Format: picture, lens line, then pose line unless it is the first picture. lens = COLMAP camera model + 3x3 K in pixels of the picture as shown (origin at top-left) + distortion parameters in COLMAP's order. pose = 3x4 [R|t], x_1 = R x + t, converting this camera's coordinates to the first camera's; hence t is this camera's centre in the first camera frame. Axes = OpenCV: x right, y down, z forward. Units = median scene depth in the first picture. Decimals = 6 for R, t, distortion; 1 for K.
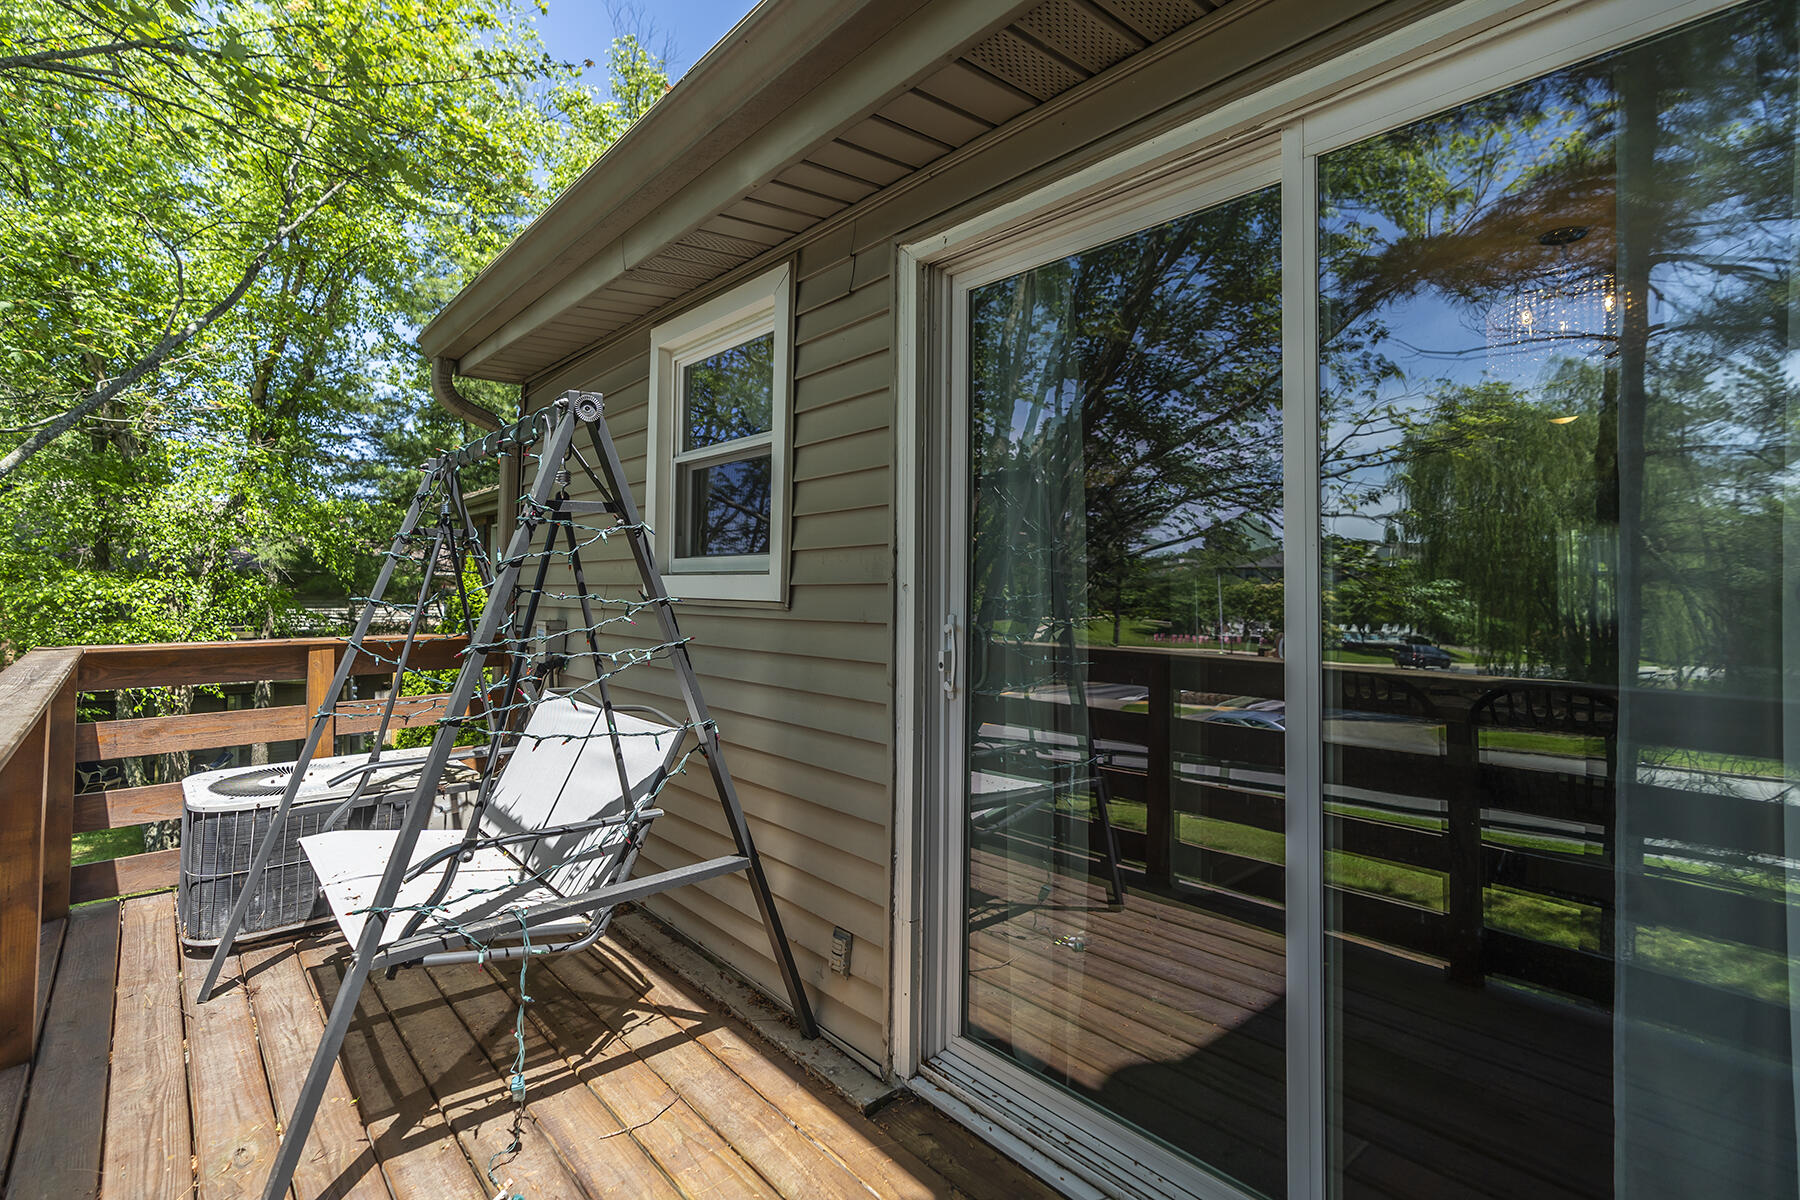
lens RADIAL K [[877.7, 0, 895.6], [0, 877.7, 567.0], [0, 0, 1]] dist [-0.001505, 0.000338]
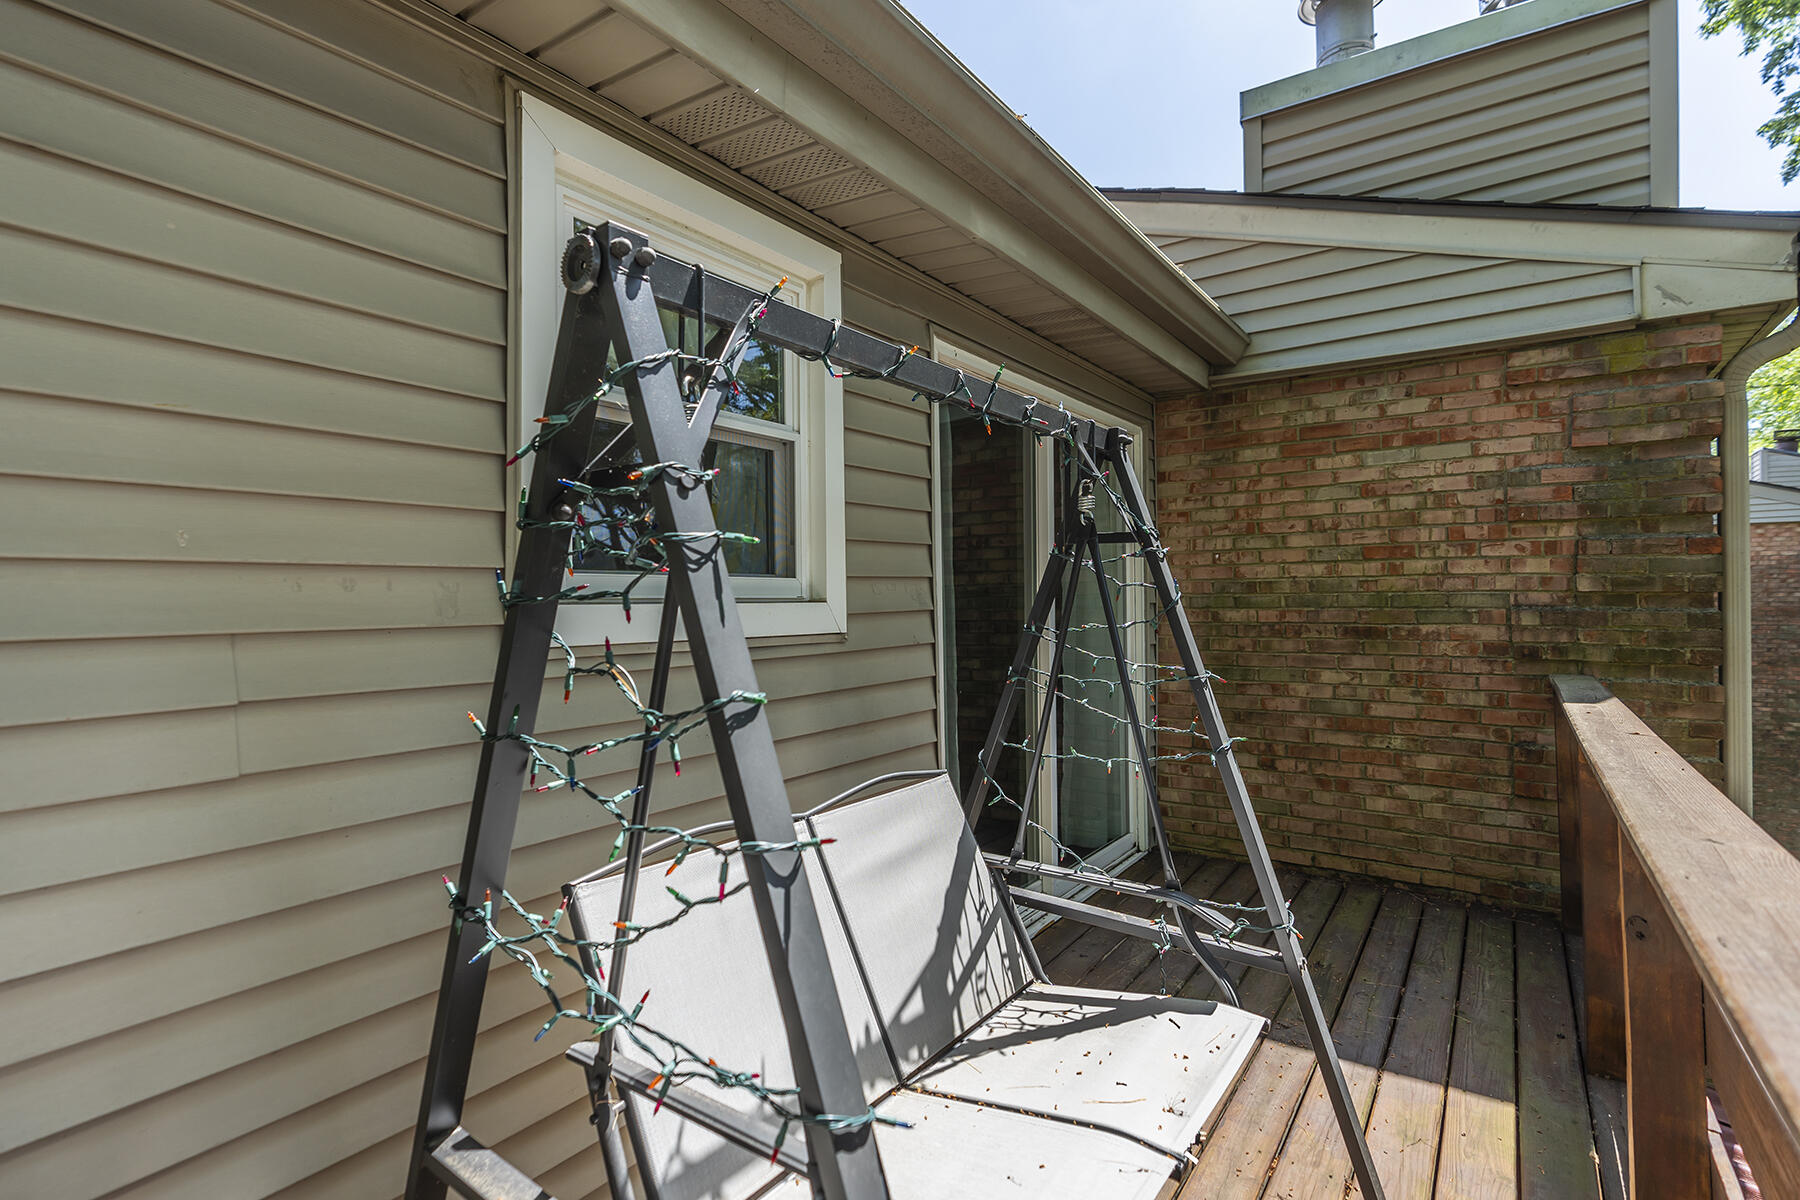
lens RADIAL K [[869.9, 0, 902.0], [0, 869.9, 623.8], [0, 0, 1]] dist [-0.000255, 0.000127]
pose [[-0.245894, -0.021953, 0.969048, -1.071187], [0.001767, 0.999732, 0.023096, 0.009779], [-0.969295, 0.007392, -0.245789, 1.230976]]
